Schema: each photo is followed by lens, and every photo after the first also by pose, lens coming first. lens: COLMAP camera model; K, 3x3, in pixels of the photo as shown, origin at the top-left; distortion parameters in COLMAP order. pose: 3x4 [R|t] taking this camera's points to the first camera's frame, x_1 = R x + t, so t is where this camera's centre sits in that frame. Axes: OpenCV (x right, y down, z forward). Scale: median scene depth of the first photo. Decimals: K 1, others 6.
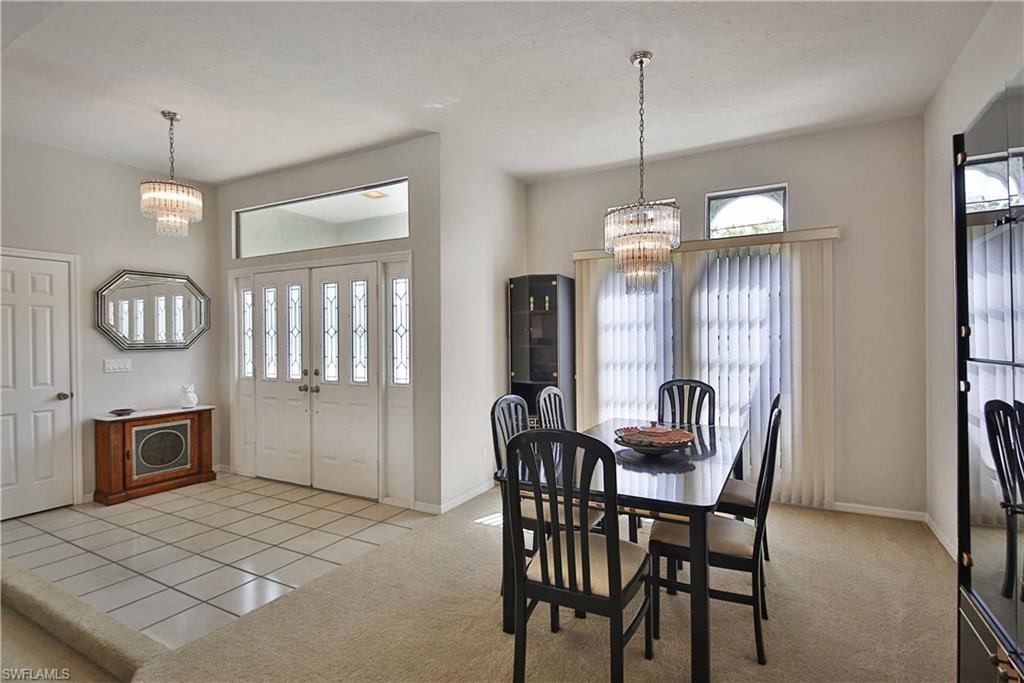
lens RADIAL K [[507.5, 0, 512.0], [0, 507.5, 341.5], [0, 0, 1]] dist [0.000111, 0.000784]
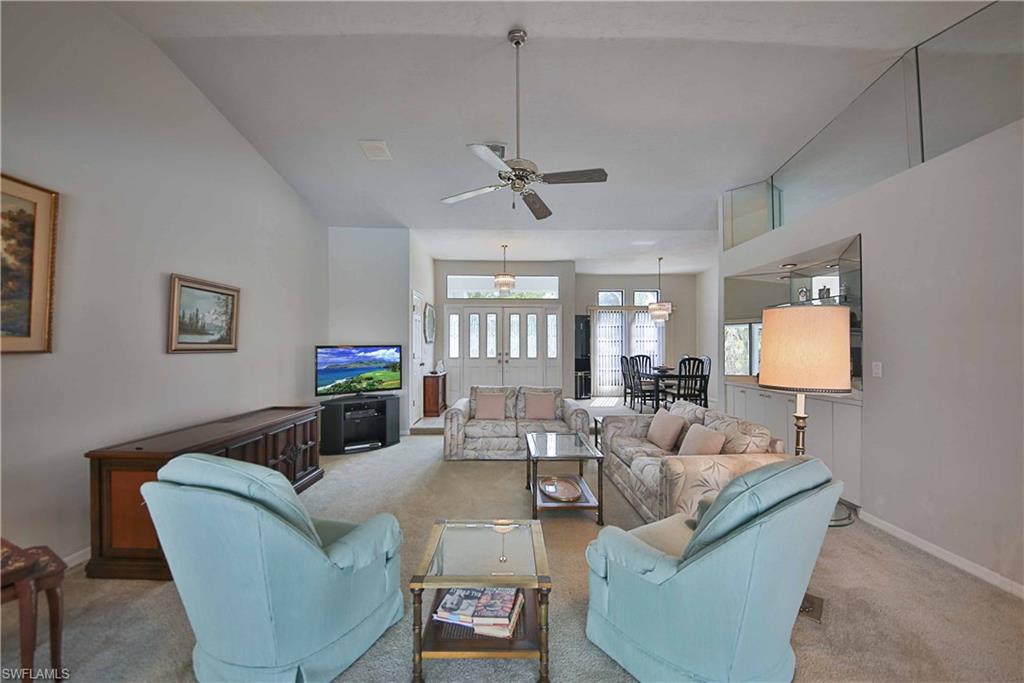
lens RADIAL K [[397.4, 0, 512.0], [0, 397.4, 341.5], [0, 0, 1]] dist [0.002066, 0.000566]
pose [[0.874302, 0.016001, 0.485118, -1.207974], [-0.005056, 0.999702, -0.023862, 0.047364], [-0.485356, 0.018410, 0.874123, -0.532670]]
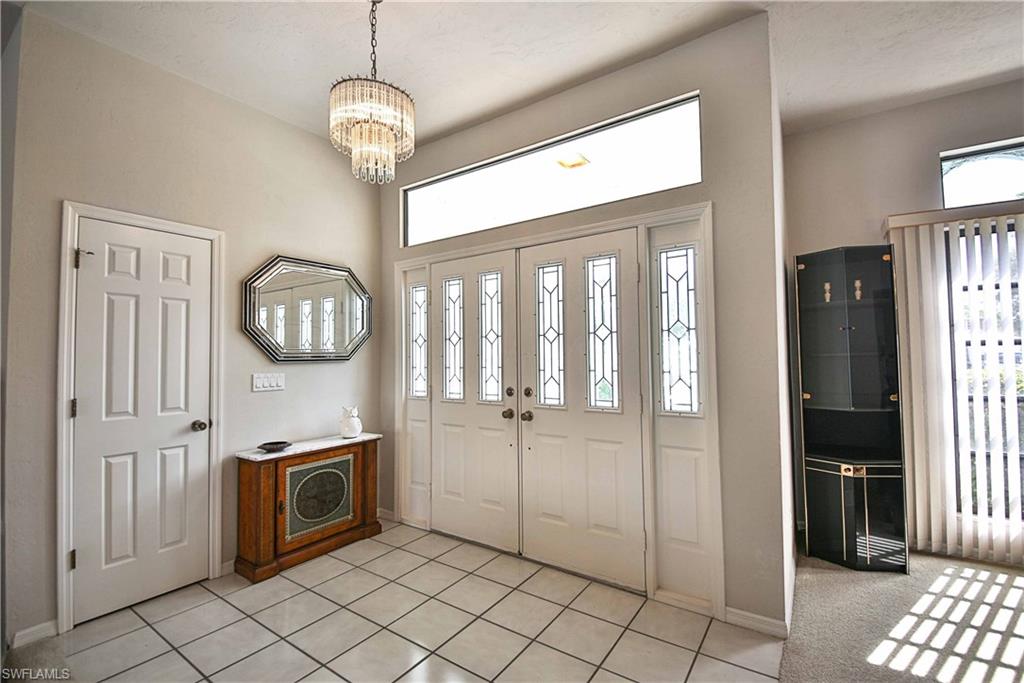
lens RADIAL K [[443.3, 0, 512.0], [0, 443.3, 341.5], [0, 0, 1]] dist [0.014800, -0.000356]
pose [[0.994231, -0.007759, -0.106981, -0.339486], [0.003460, 0.999181, -0.040315, 0.014814], [0.107206, 0.039712, 0.993443, 0.374453]]
